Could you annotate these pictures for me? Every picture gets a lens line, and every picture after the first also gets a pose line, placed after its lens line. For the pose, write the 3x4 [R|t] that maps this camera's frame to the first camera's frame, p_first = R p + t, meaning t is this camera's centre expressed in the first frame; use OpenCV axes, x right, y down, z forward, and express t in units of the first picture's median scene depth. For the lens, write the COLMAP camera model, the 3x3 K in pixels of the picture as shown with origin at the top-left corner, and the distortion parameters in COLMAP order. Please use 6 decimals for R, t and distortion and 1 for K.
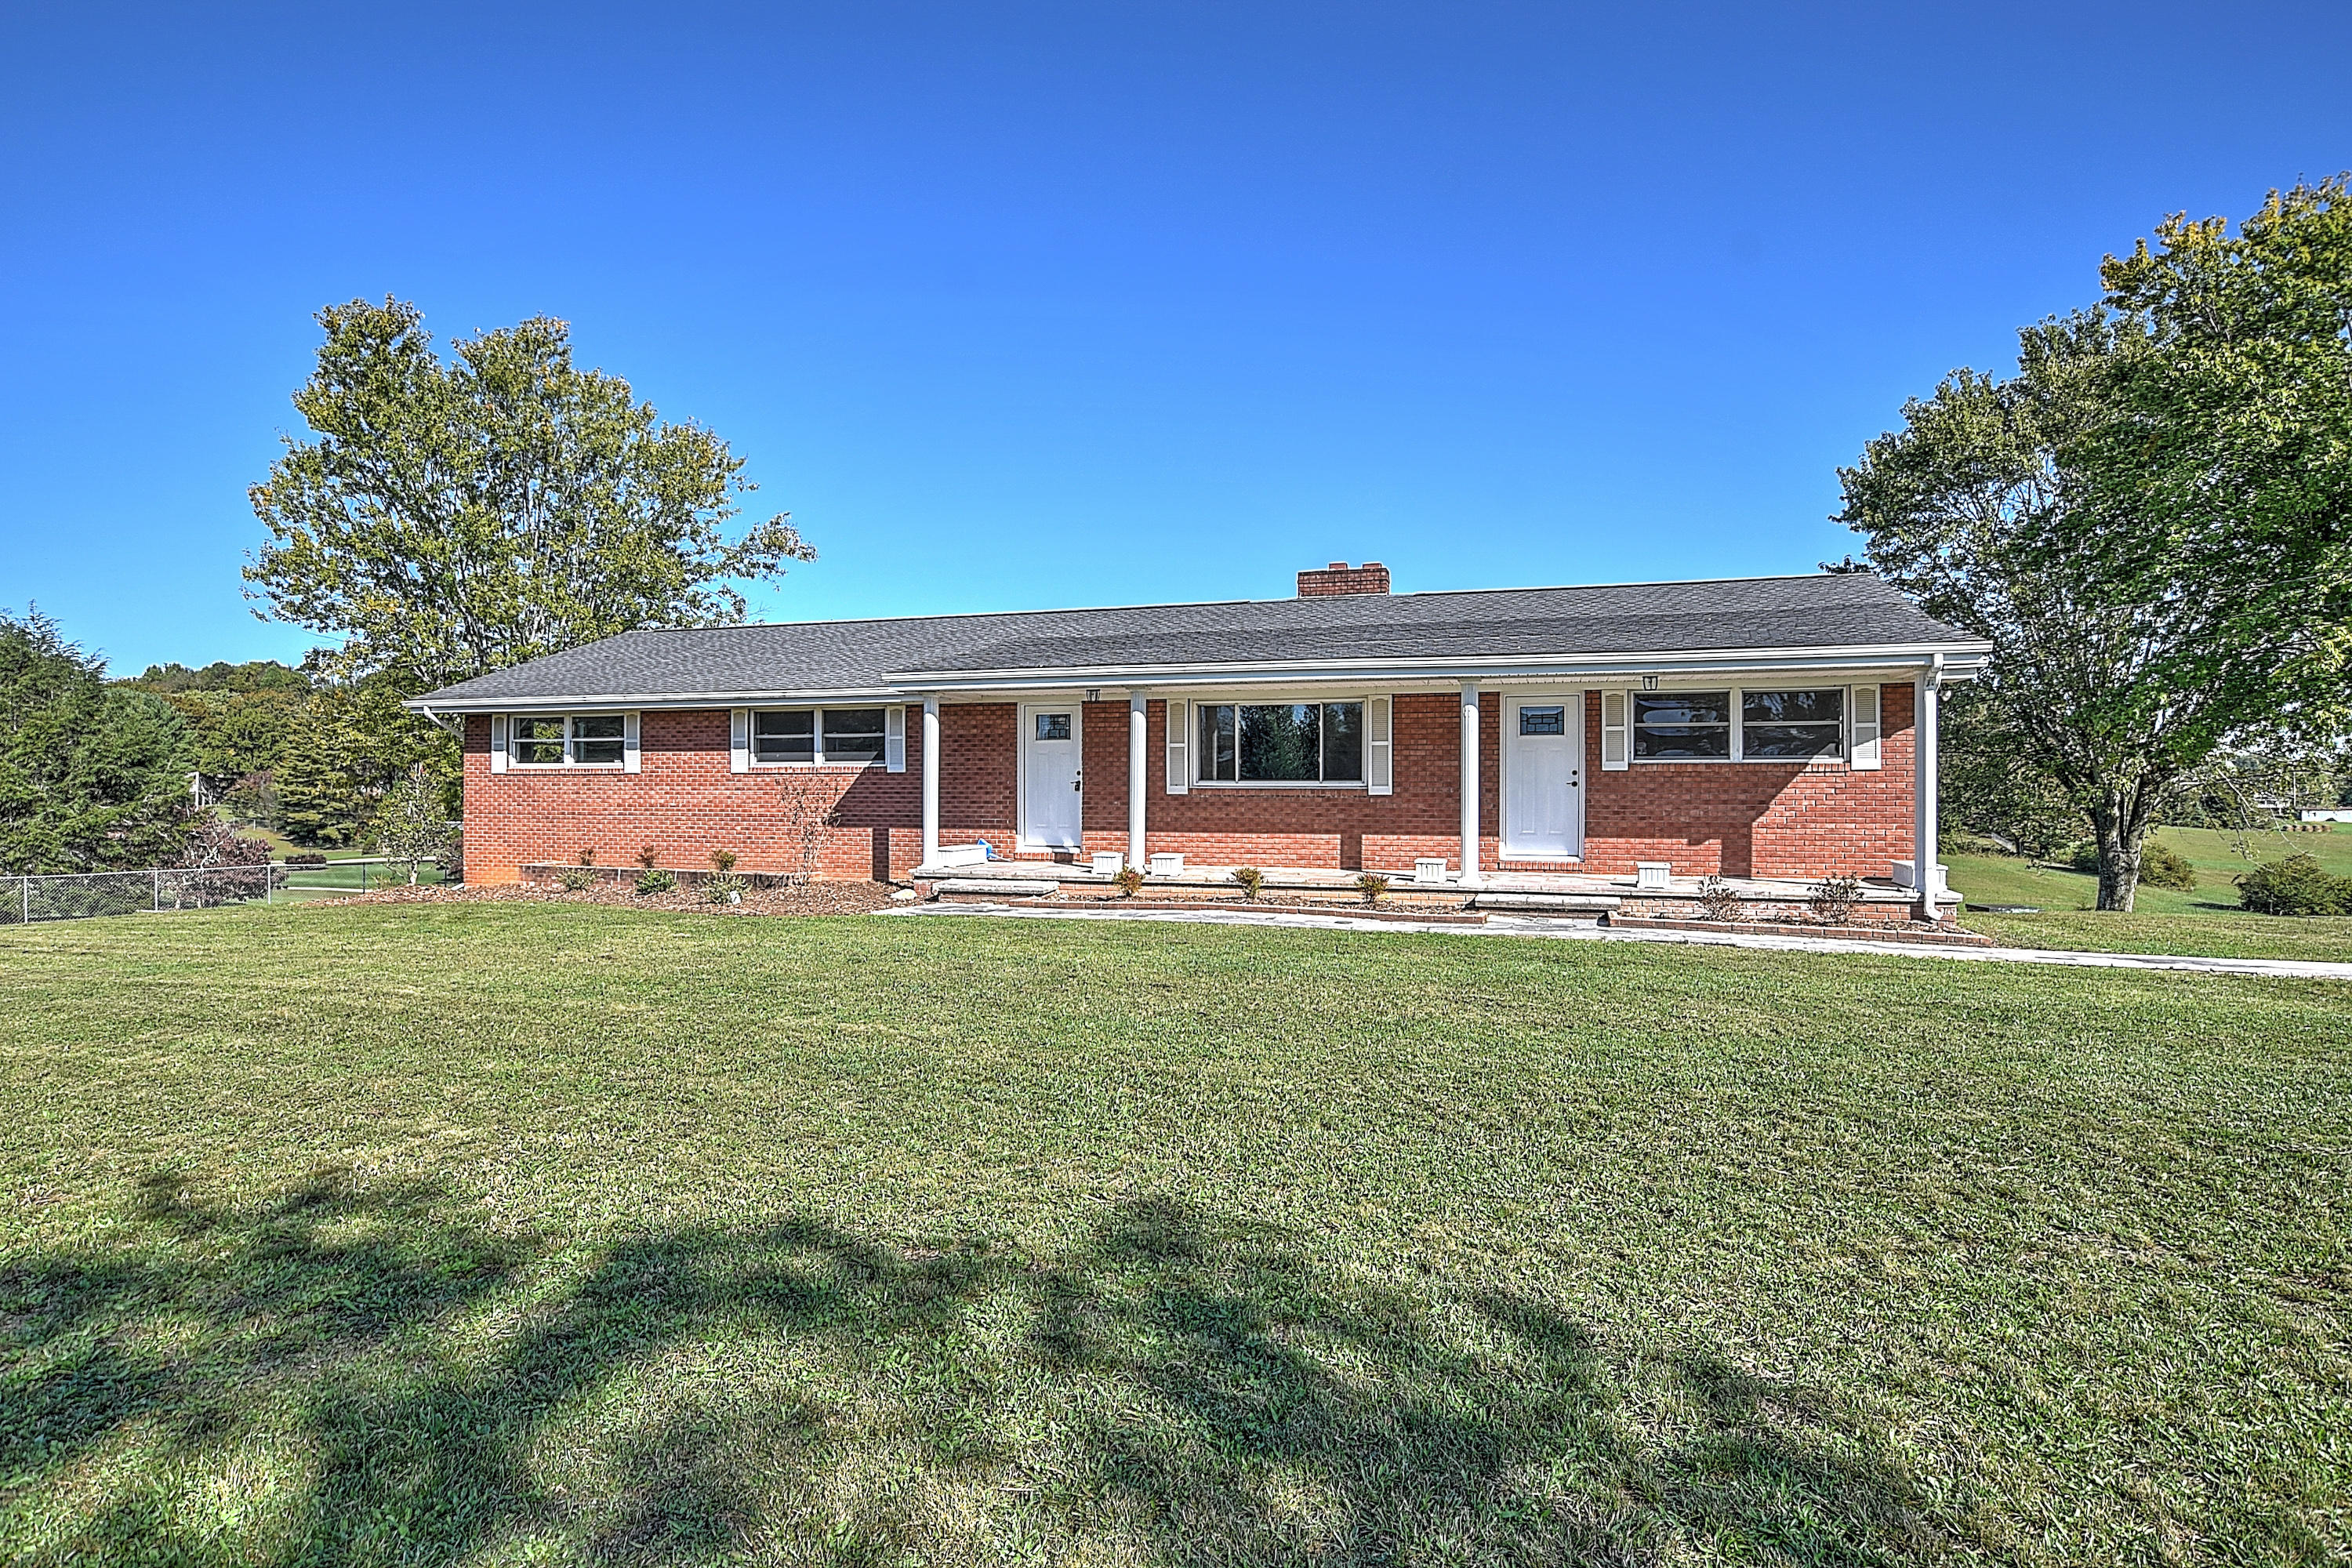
lens RADIAL K [[1226.6, 0, 1162.2], [0, 1226.6, 786.2], [0, 0, 1]] dist [-0.026155, 0.005714]
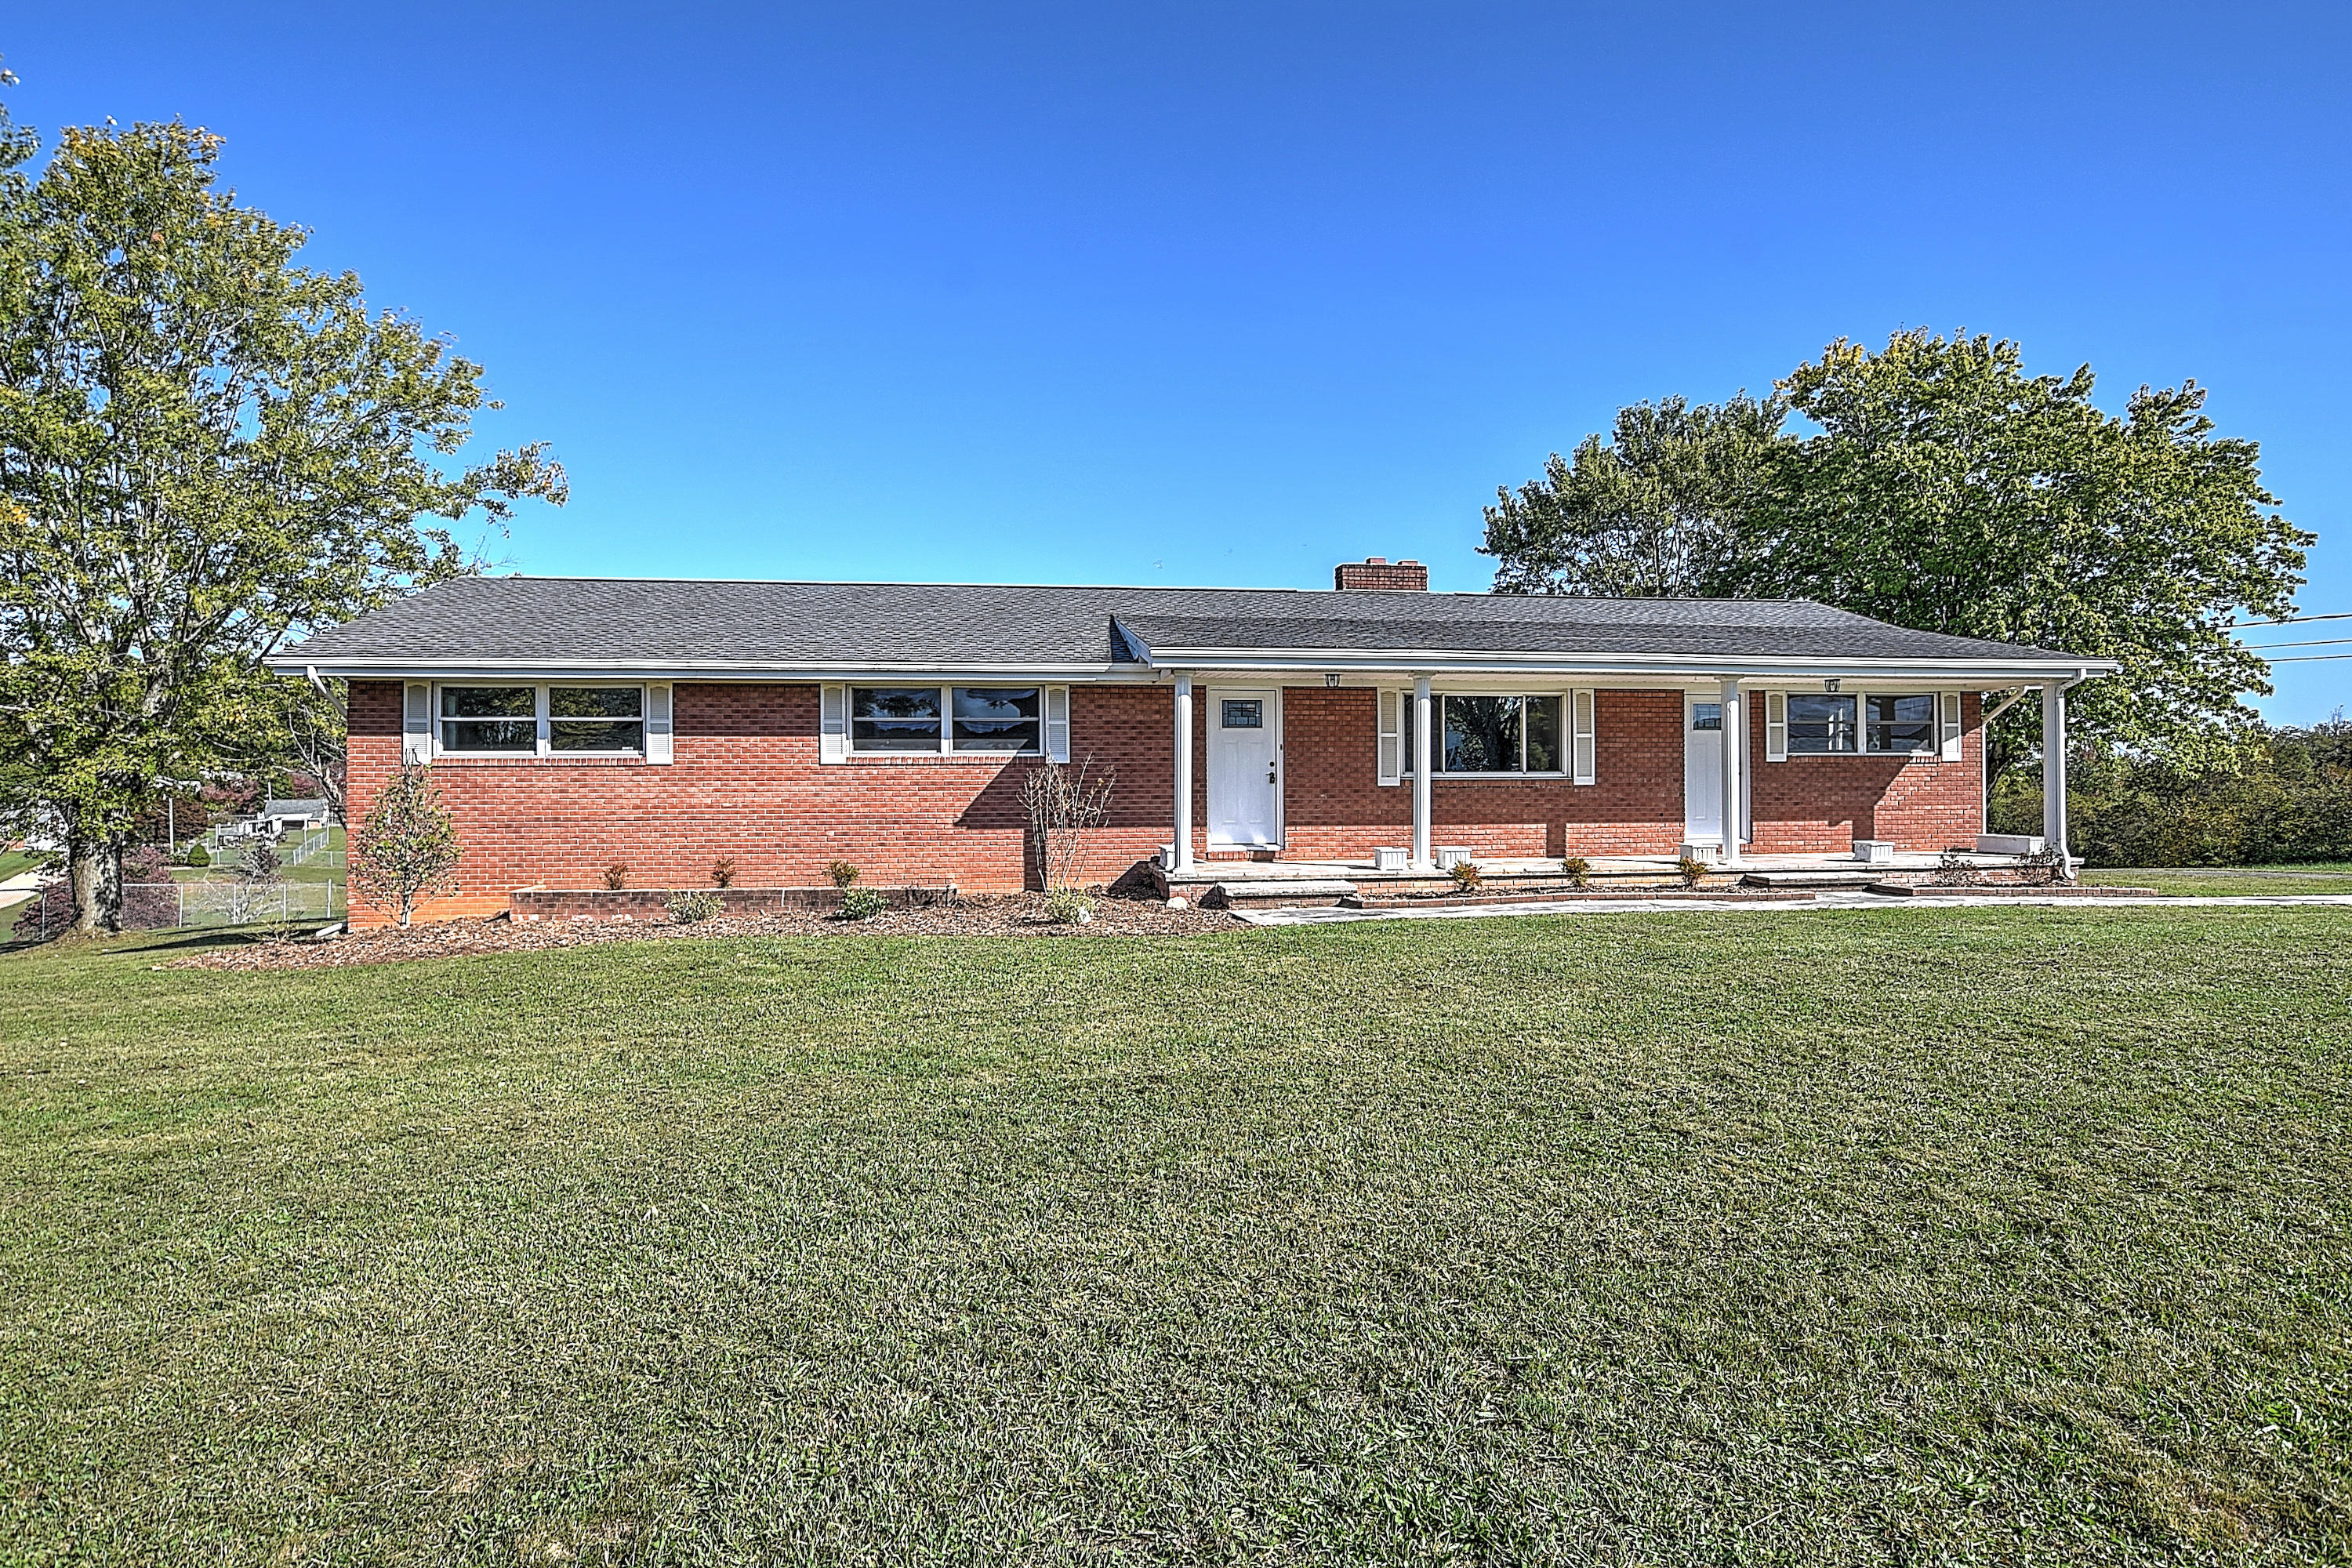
lens RADIAL K [[1226.6, 0, 1162.2], [0, 1226.6, 786.2], [0, 0, 1]] dist [-0.026155, 0.005714]
pose [[0.896152, -0.006782, 0.443695, -0.526272], [0.005820, 0.999977, 0.003530, 0.002150], [-0.443709, -0.000582, 0.896171, 0.195010]]
